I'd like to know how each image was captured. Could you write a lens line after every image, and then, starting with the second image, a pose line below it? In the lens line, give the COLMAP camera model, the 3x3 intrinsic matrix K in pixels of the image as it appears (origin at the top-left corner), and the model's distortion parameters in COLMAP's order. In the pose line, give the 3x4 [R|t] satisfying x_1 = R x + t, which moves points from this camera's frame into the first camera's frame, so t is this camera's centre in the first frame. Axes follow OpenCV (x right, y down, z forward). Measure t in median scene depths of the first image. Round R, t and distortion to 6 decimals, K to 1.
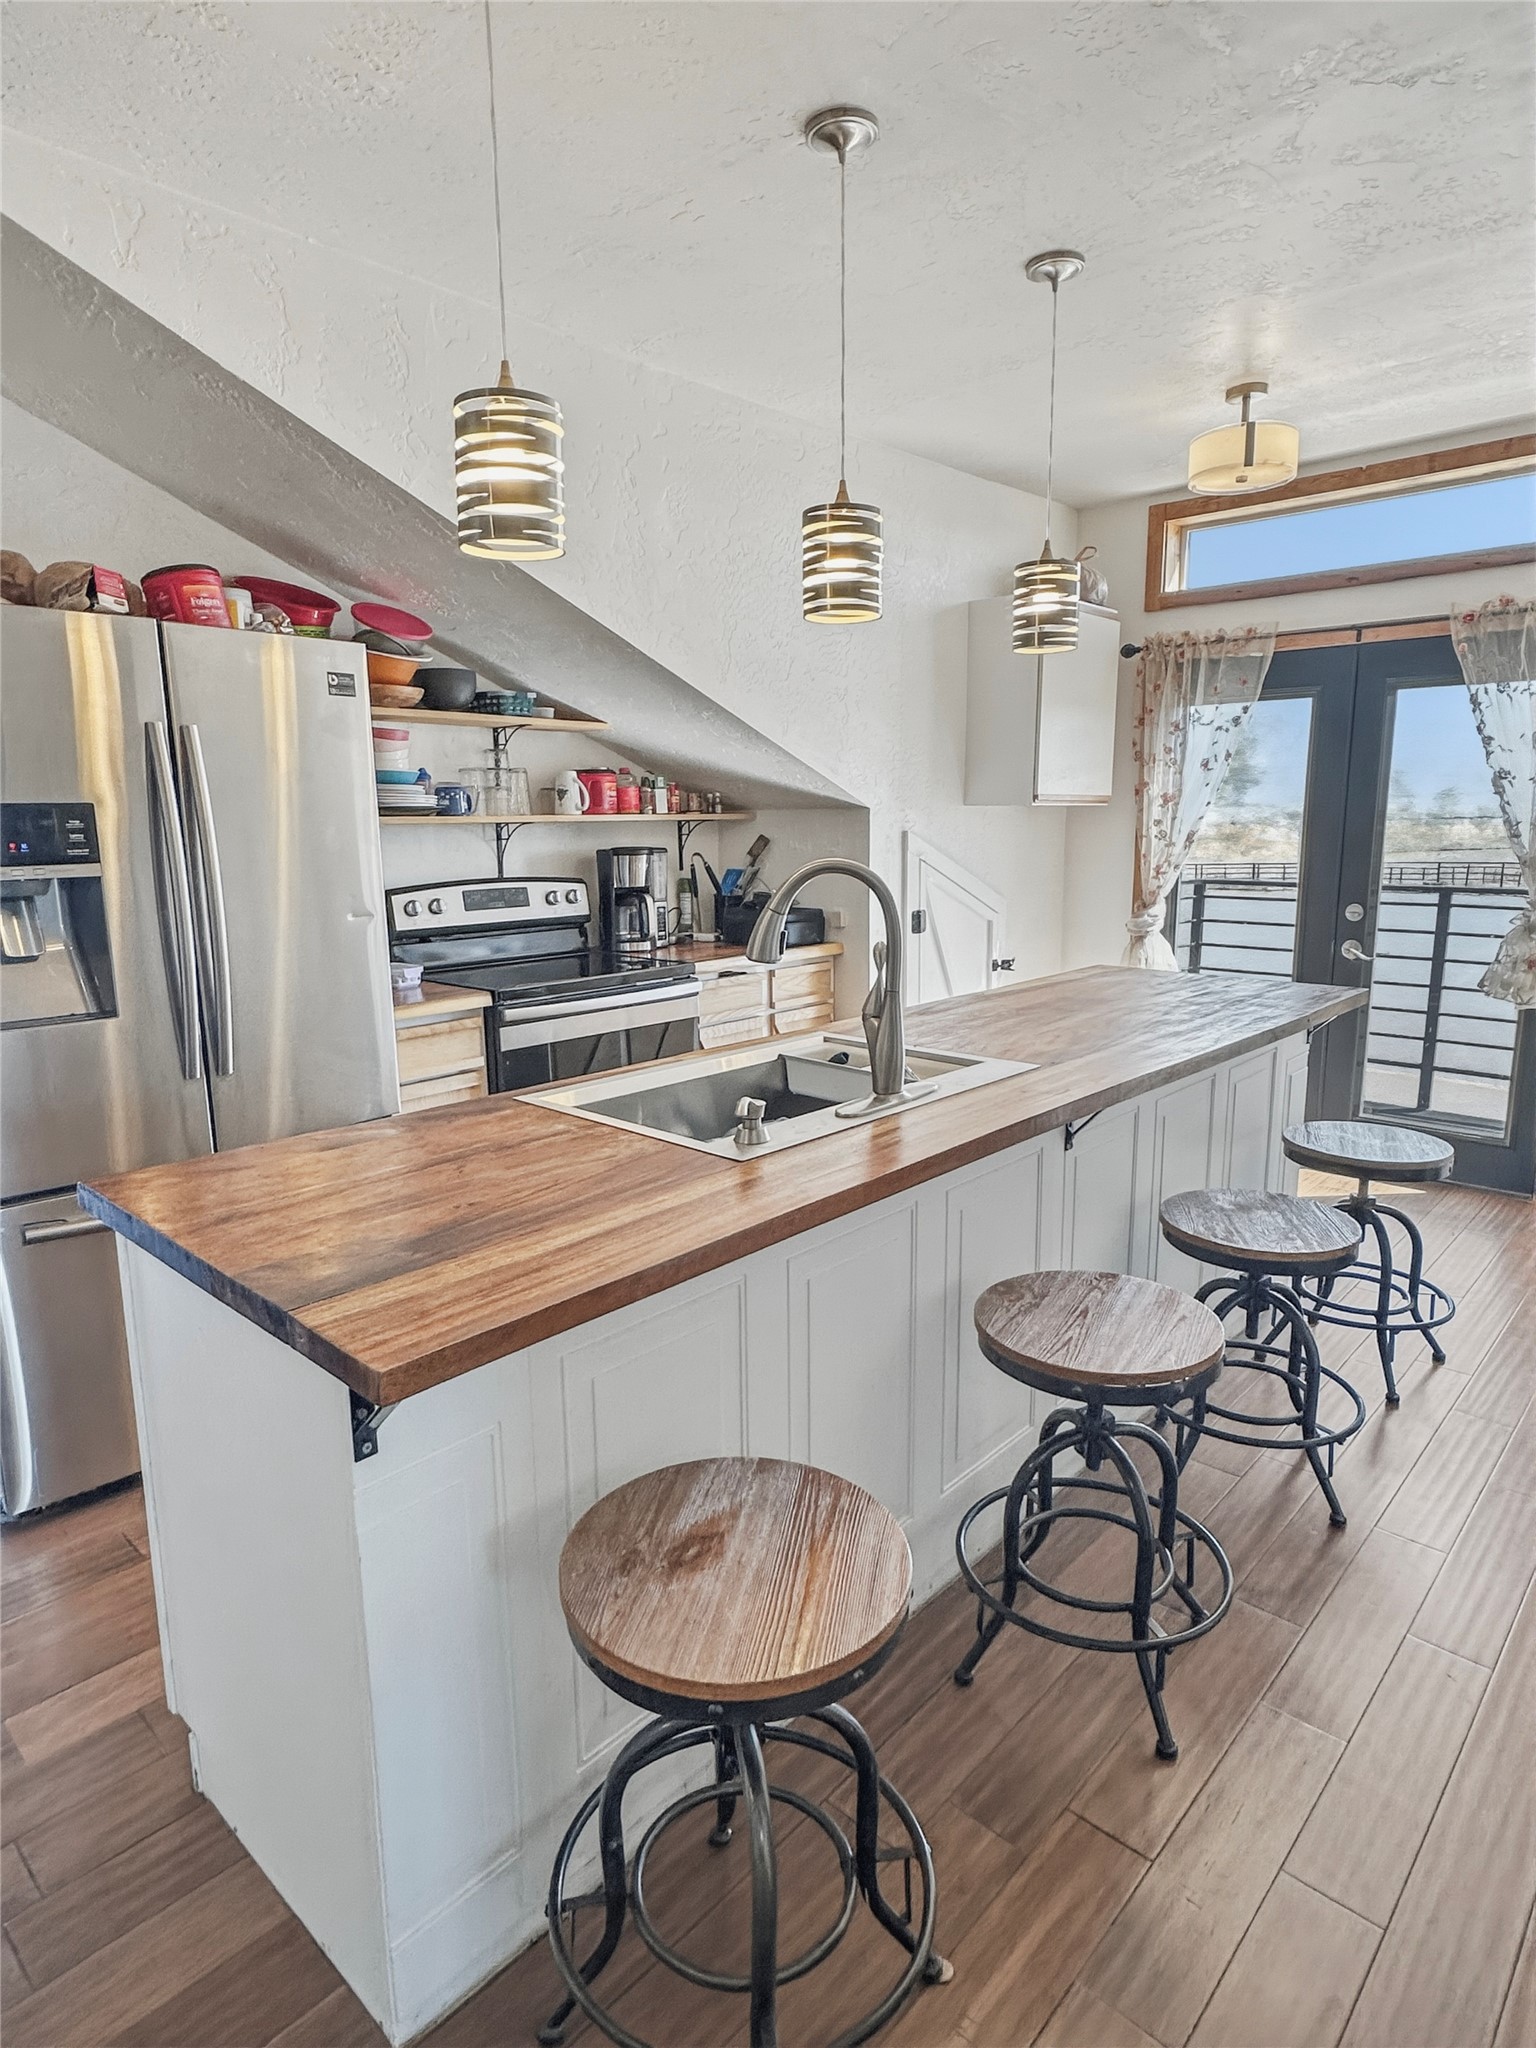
lens RADIAL K [[1149.4, 0, 776.5], [0, 1149.4, 1028.3], [0, 0, 1]] dist [0.004086, -0.001257]
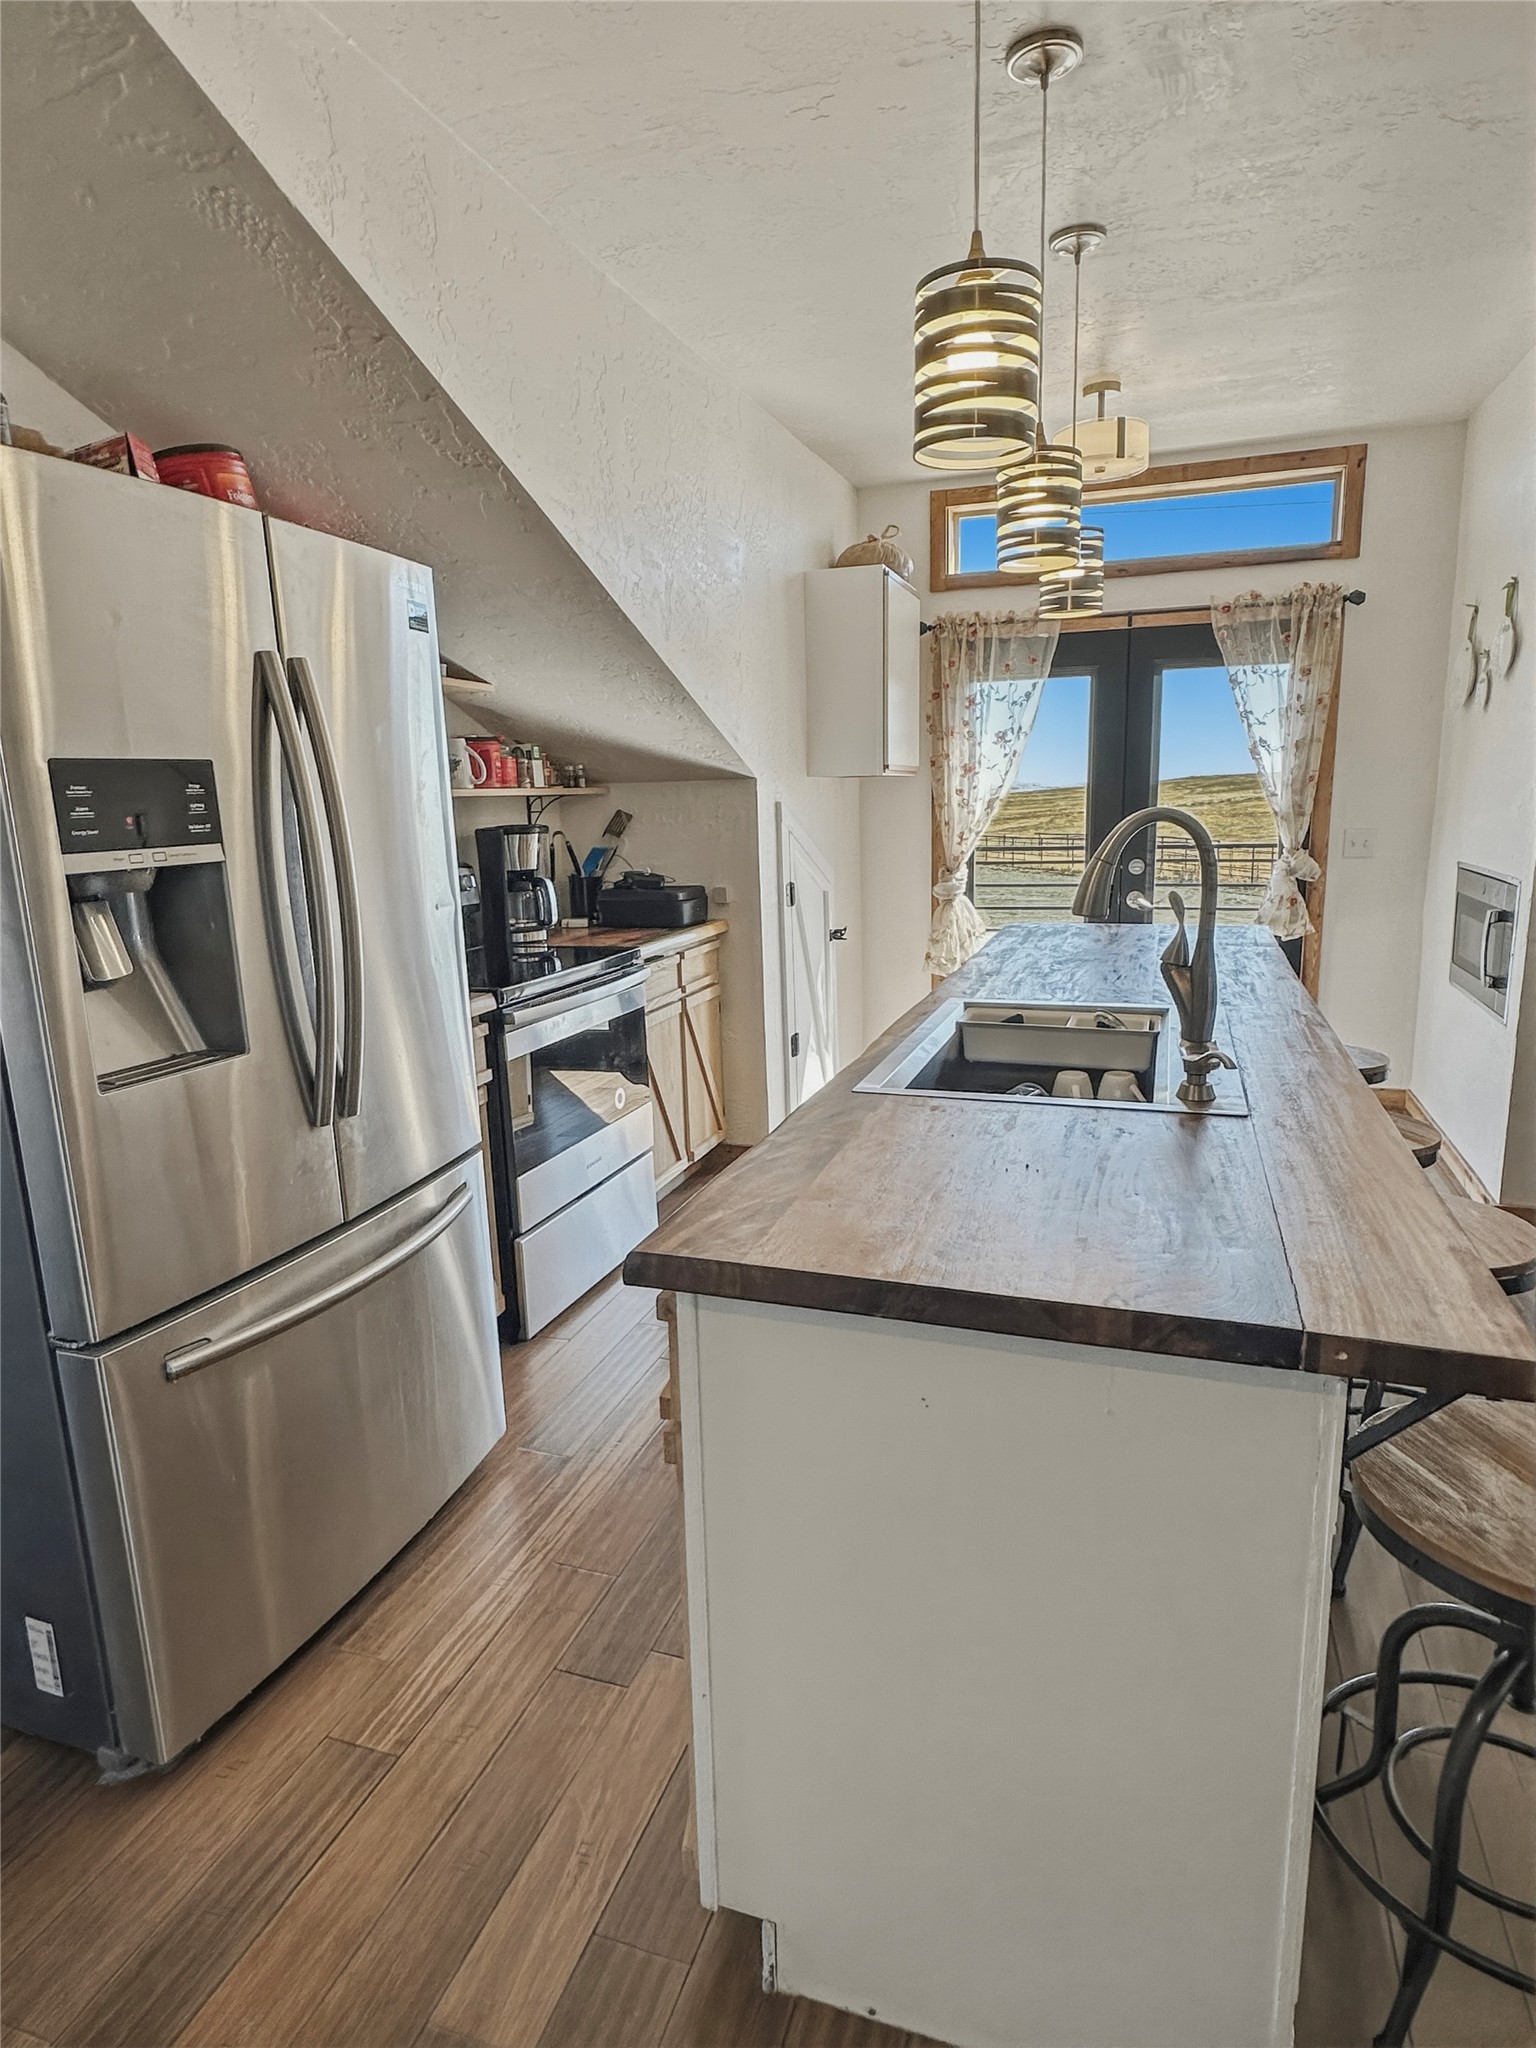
lens RADIAL K [[1149.4, 0, 770.0], [0, 1149.4, 1022.1], [0, 0, 1]] dist [0.004086, -0.001257]
pose [[0.917979, -0.093621, 0.385420, -0.301466], [0.091930, 0.995503, 0.022857, -0.008368], [-0.385827, 0.014450, 0.922458, 0.105296]]
